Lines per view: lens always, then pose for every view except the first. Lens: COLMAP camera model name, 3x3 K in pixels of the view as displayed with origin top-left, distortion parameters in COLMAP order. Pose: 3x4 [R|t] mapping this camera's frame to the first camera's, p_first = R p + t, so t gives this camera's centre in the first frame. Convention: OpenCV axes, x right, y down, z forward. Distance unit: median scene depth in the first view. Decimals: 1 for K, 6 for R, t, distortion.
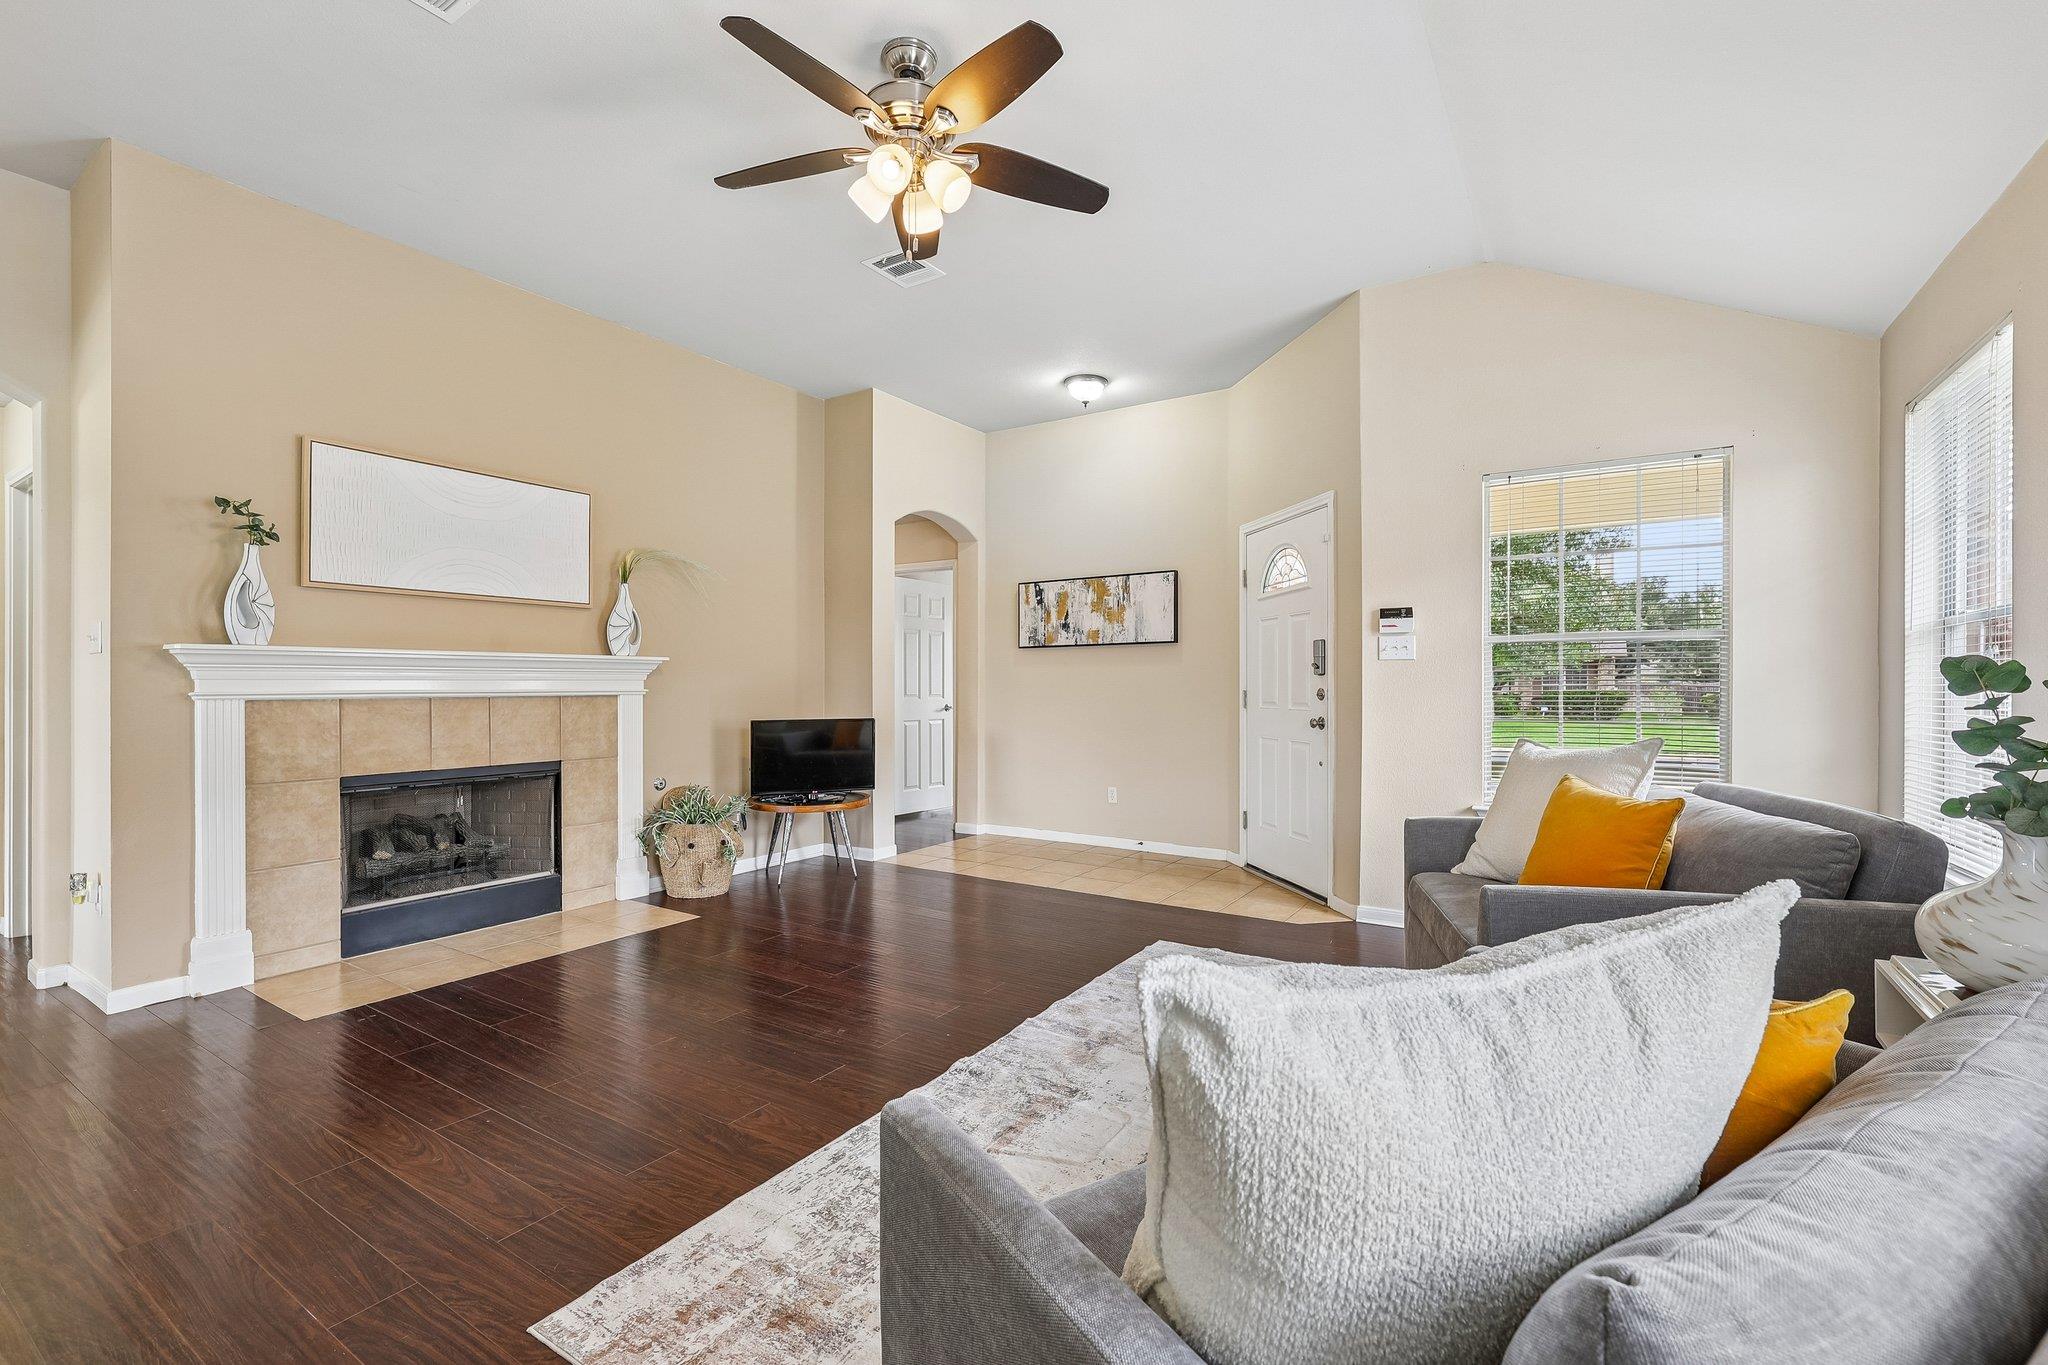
lens RADIAL K [[869.5, 0, 1029.0], [0, 869.5, 683.0], [0, 0, 1]] dist [-0.001712, 0.000706]
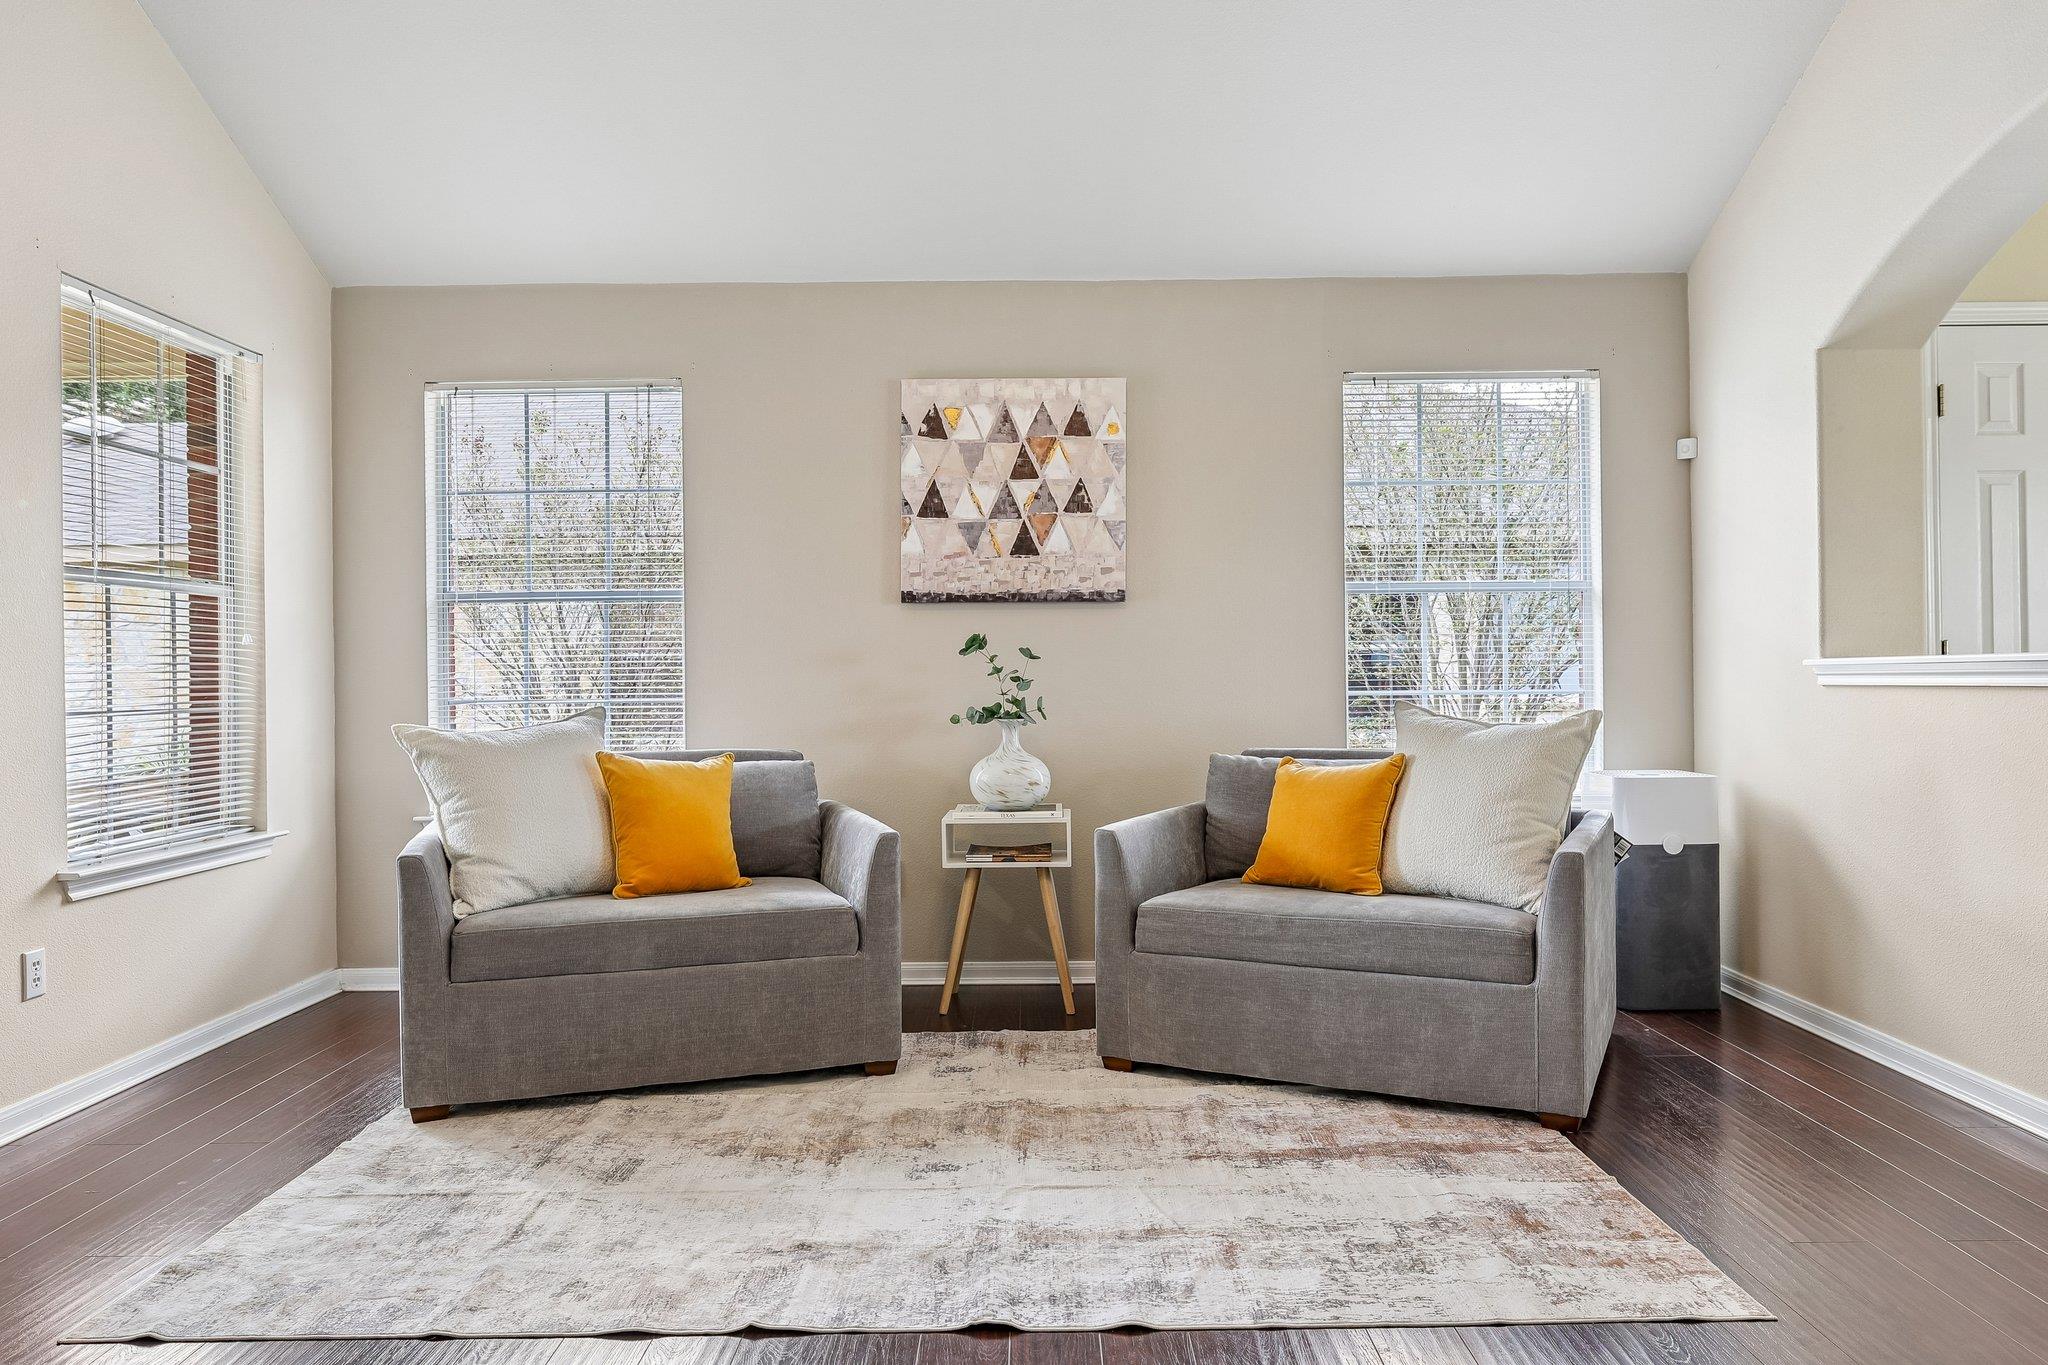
lens RADIAL K [[1364.1, 0, 1023.4], [0, 1364.1, 673.8], [0, 0, 1]] dist [-0.003536, -0.000640]
pose [[-0.533596, 0.007747, 0.845704, -0.481132], [0.008892, 0.999954, -0.003550, 0.022070], [-0.845693, 0.005626, -0.533641, 0.853061]]
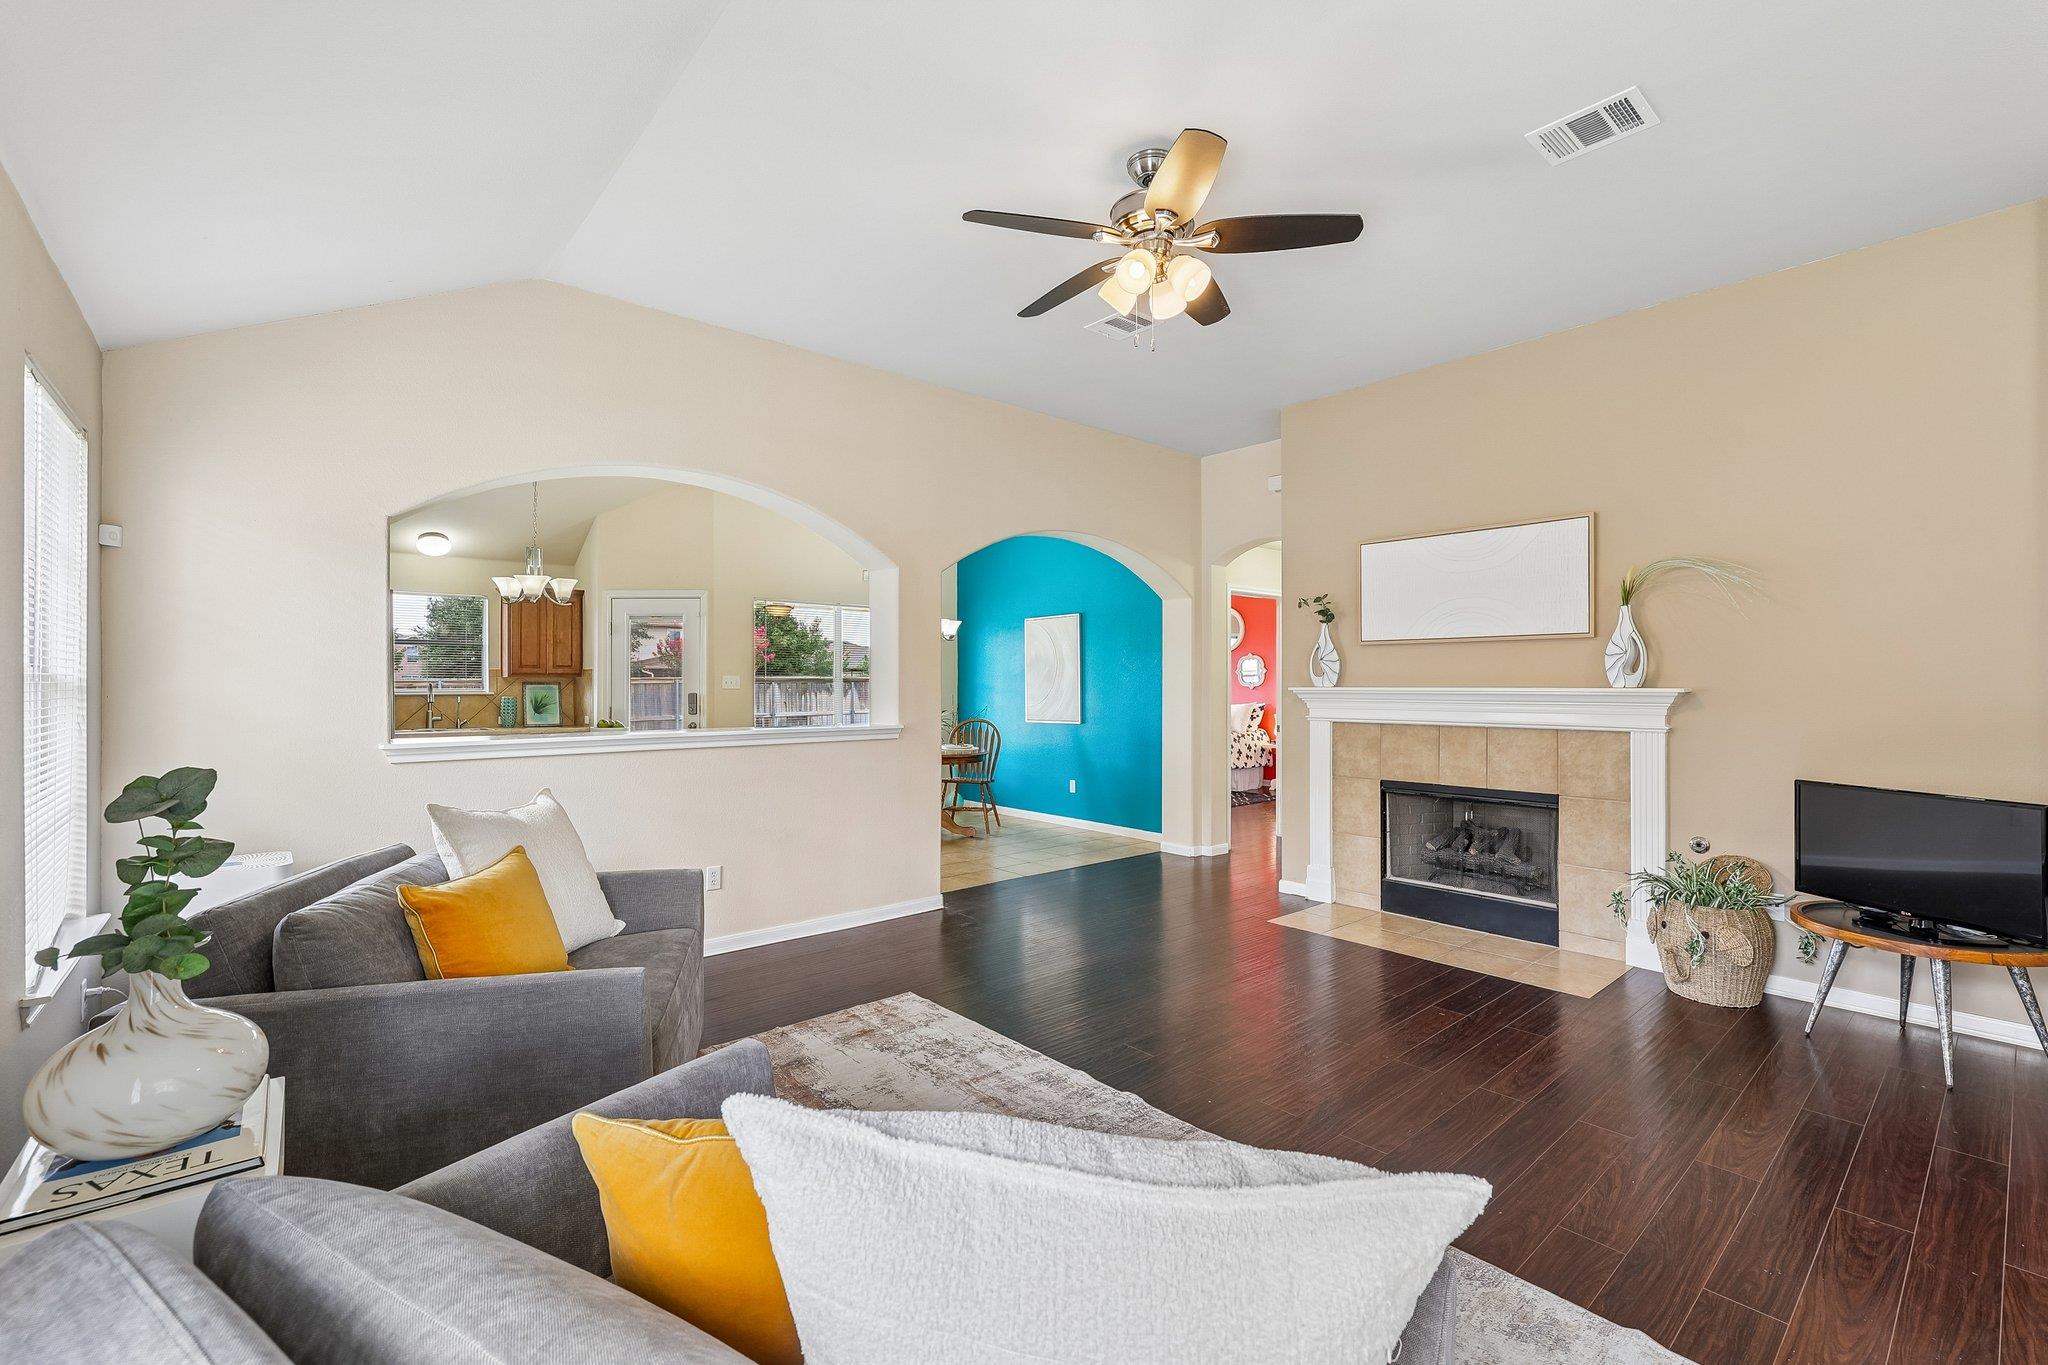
lens RADIAL K [[872.1, 0, 1029.8], [0, 872.1, 678.5], [0, 0, 1]] dist [-0.001673, 0.000353]
pose [[-0.285570, -0.004219, -0.958348, 0.578990], [0.003605, 0.999979, -0.005477, -0.039228], [0.958351, -0.005019, -0.285549, 0.706012]]
